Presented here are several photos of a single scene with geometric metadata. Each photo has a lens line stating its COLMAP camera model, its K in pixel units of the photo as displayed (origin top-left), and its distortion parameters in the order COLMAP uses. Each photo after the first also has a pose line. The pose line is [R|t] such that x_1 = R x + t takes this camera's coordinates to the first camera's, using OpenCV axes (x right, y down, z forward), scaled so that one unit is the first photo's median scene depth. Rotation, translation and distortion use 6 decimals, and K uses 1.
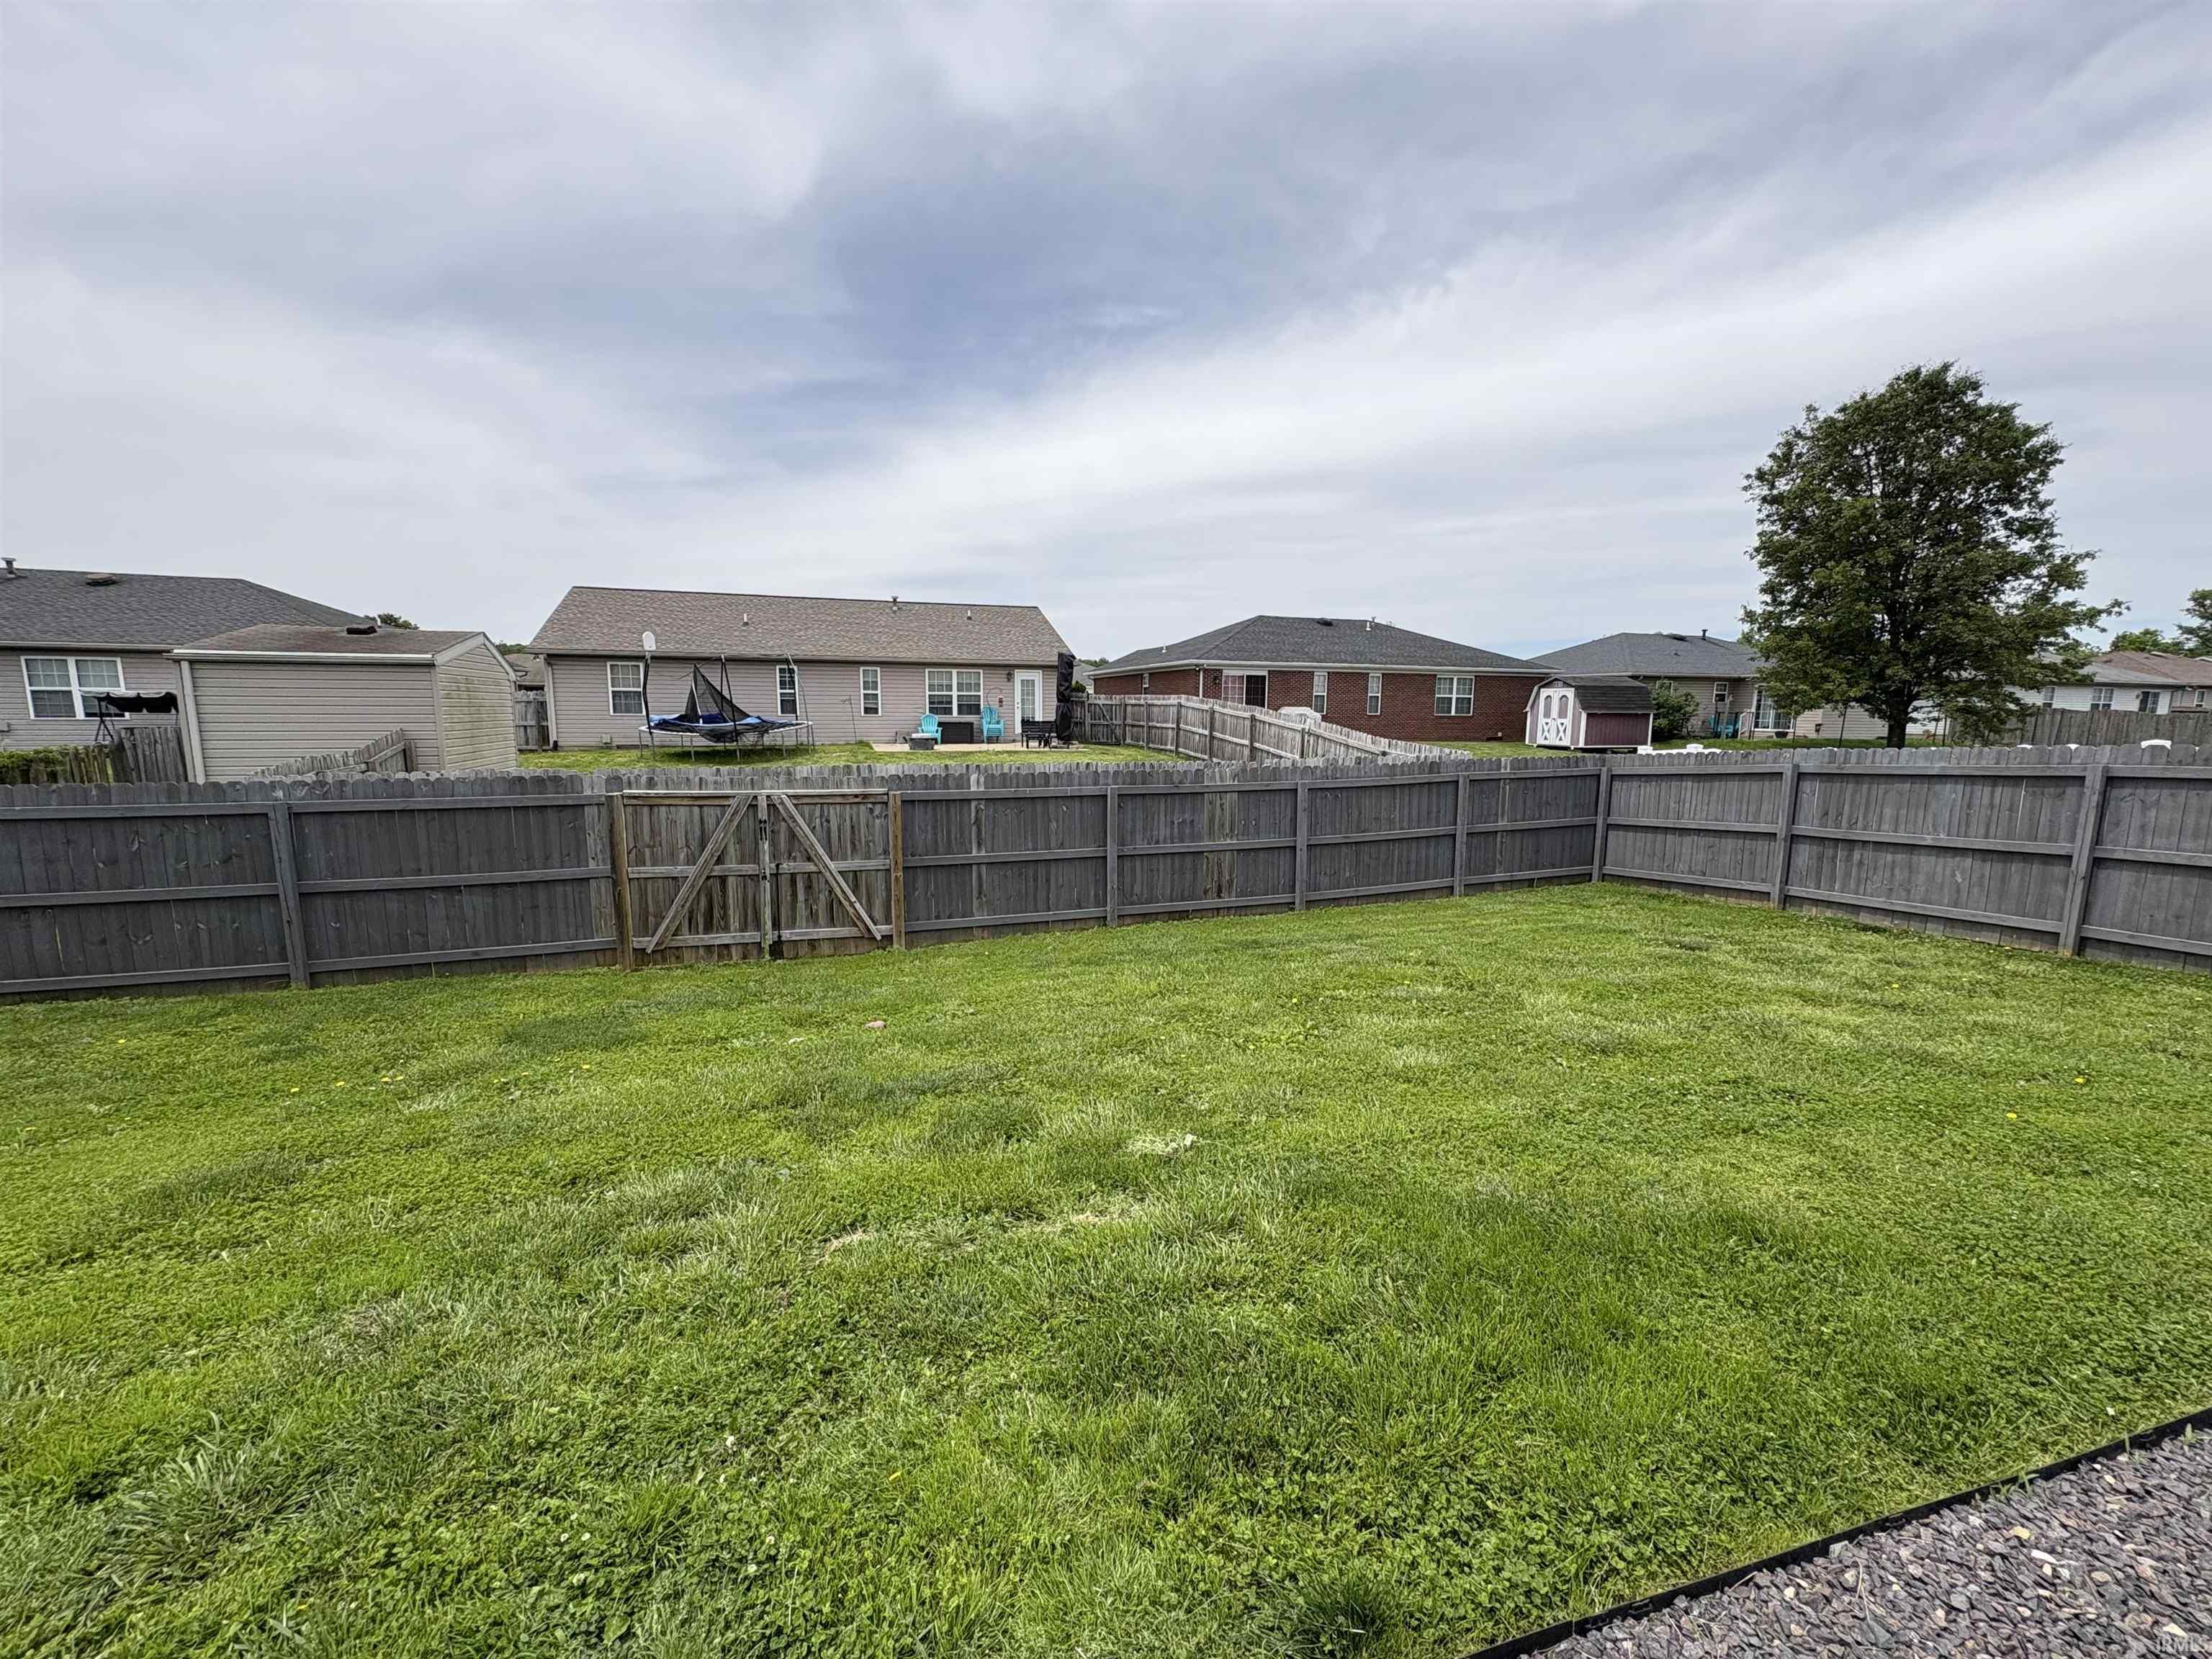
lens RADIAL K [[887.1, 0, 1112.5], [0, 887.1, 828.3], [0, 0, 1]] dist [0.007881, -0.000308]
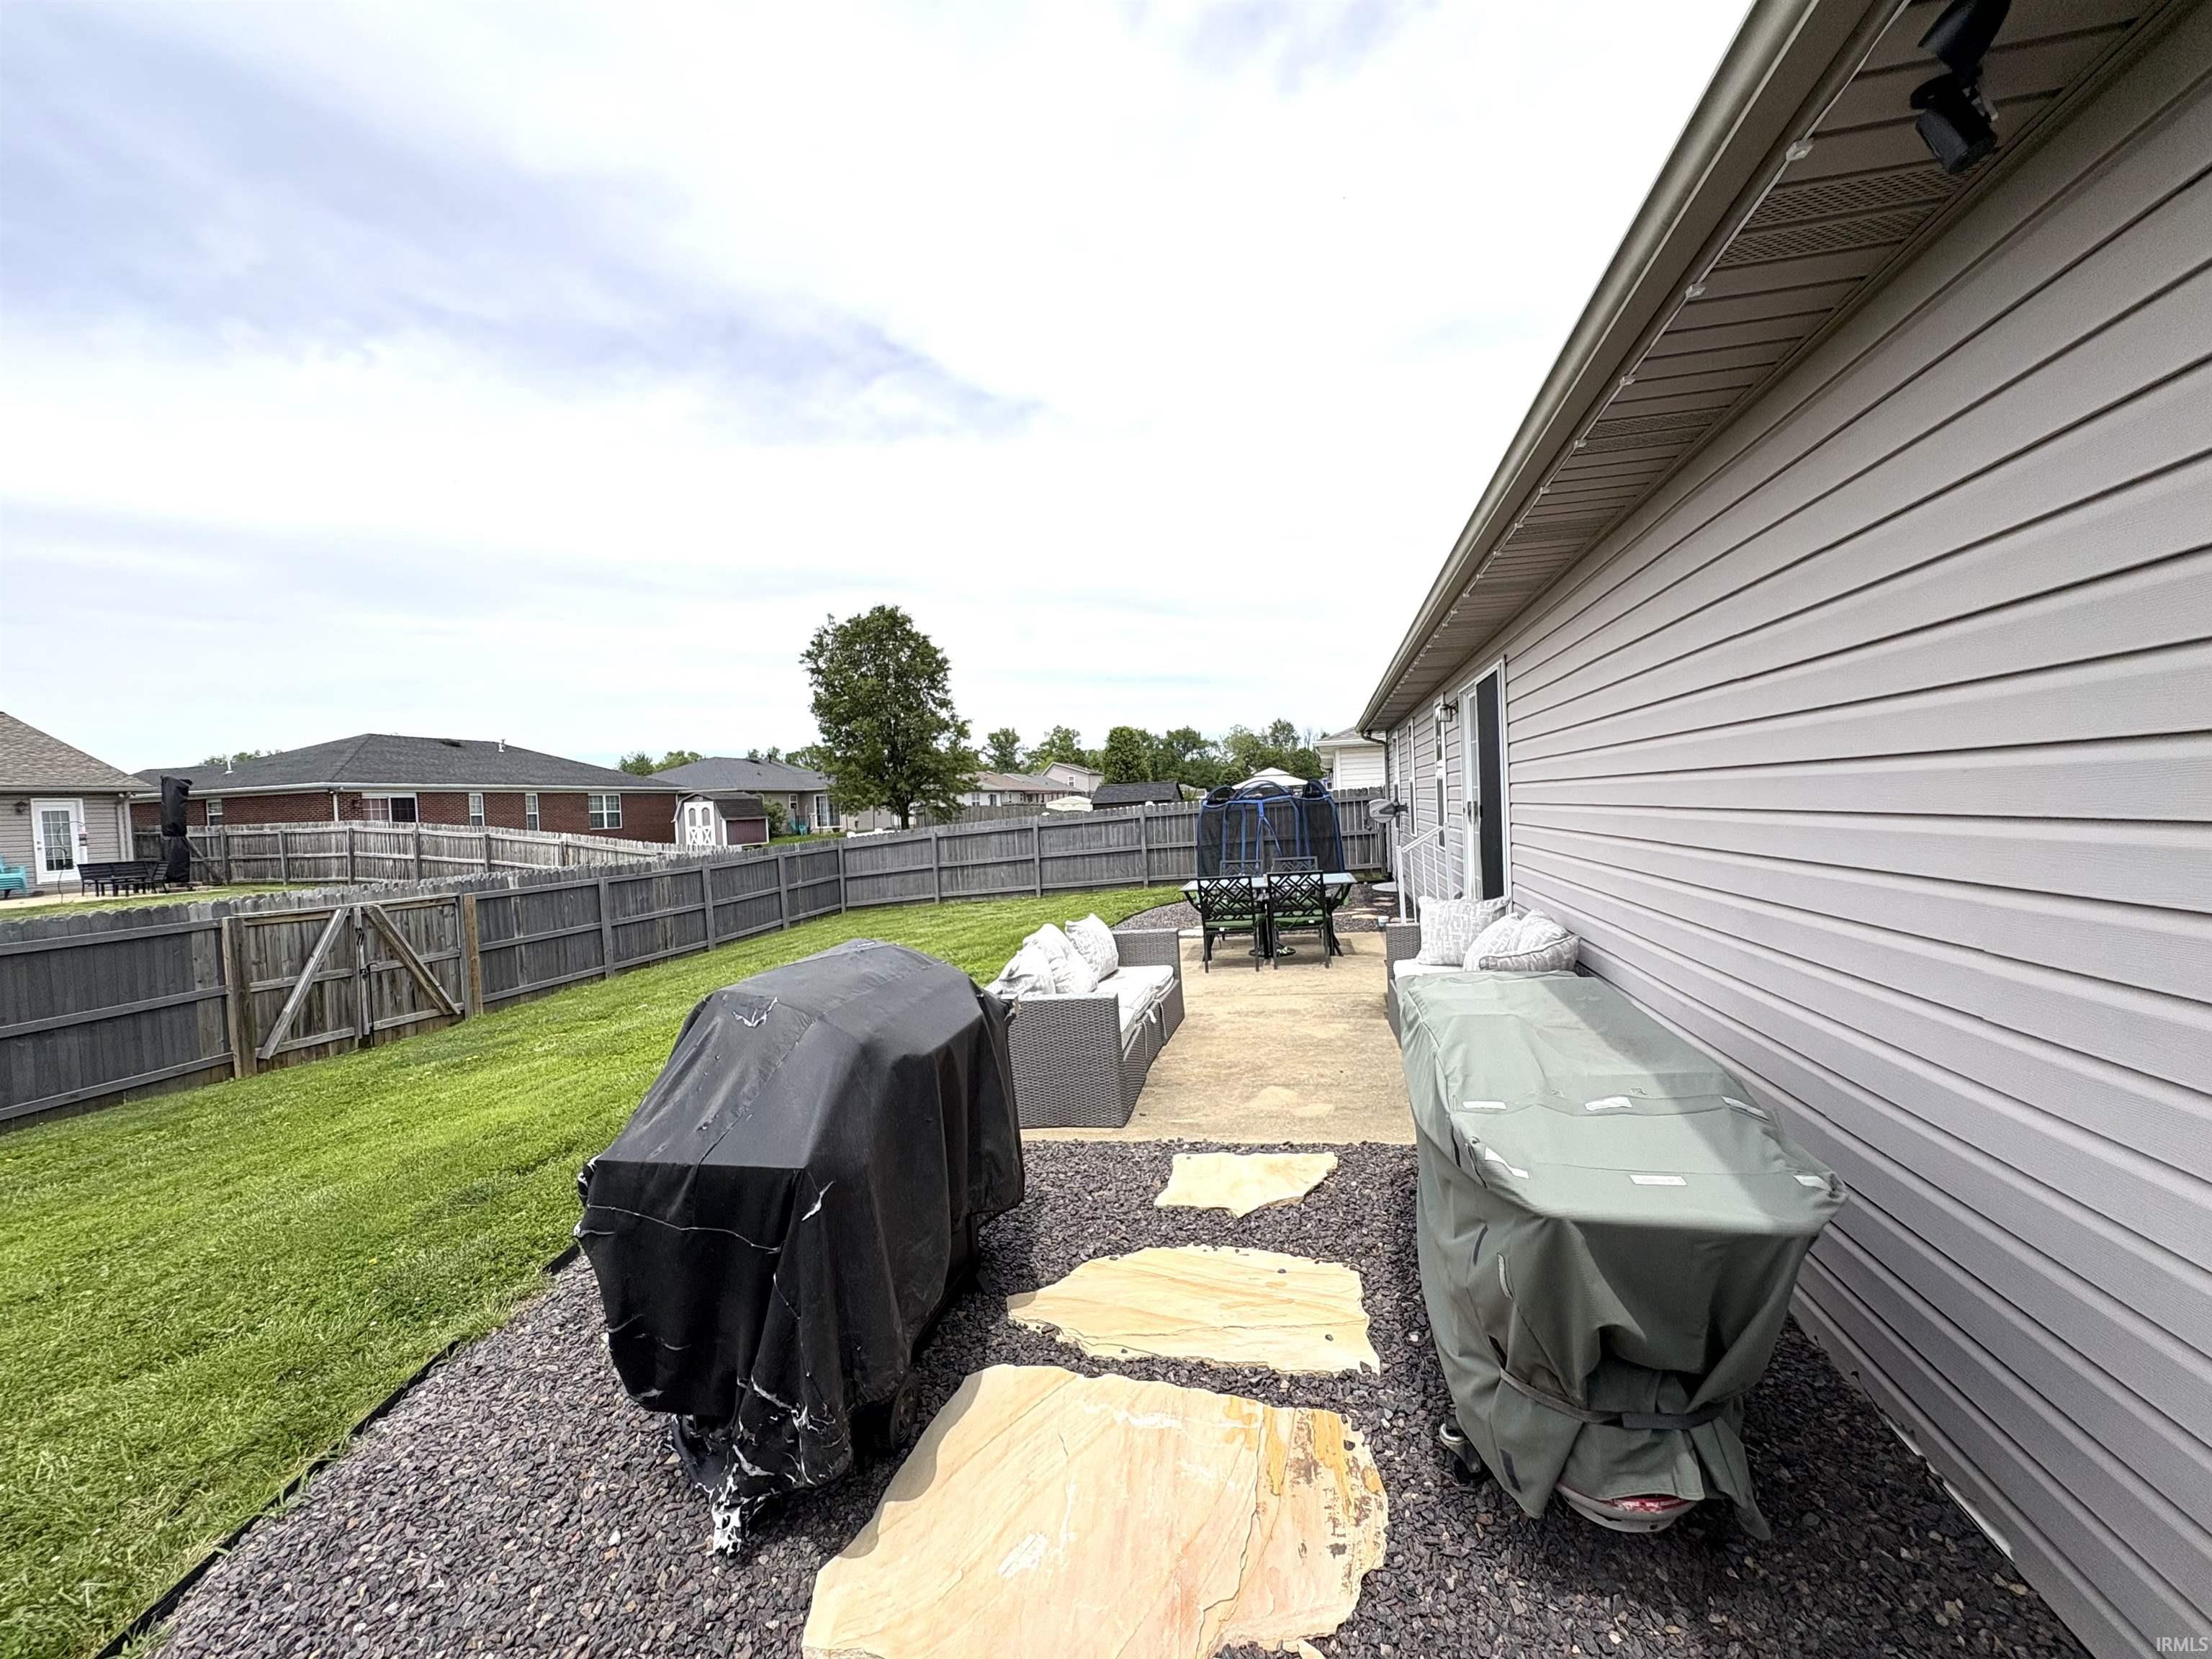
lens RADIAL K [[887.1, 0, 1108.7], [0, 887.1, 834.8], [0, 0, 1]] dist [0.007881, -0.000308]
pose [[0.533174, -0.062410, 0.843701, -0.292897], [0.162727, 0.986219, -0.029882, 0.022729], [-0.830208, 0.153225, 0.535982, -0.166204]]
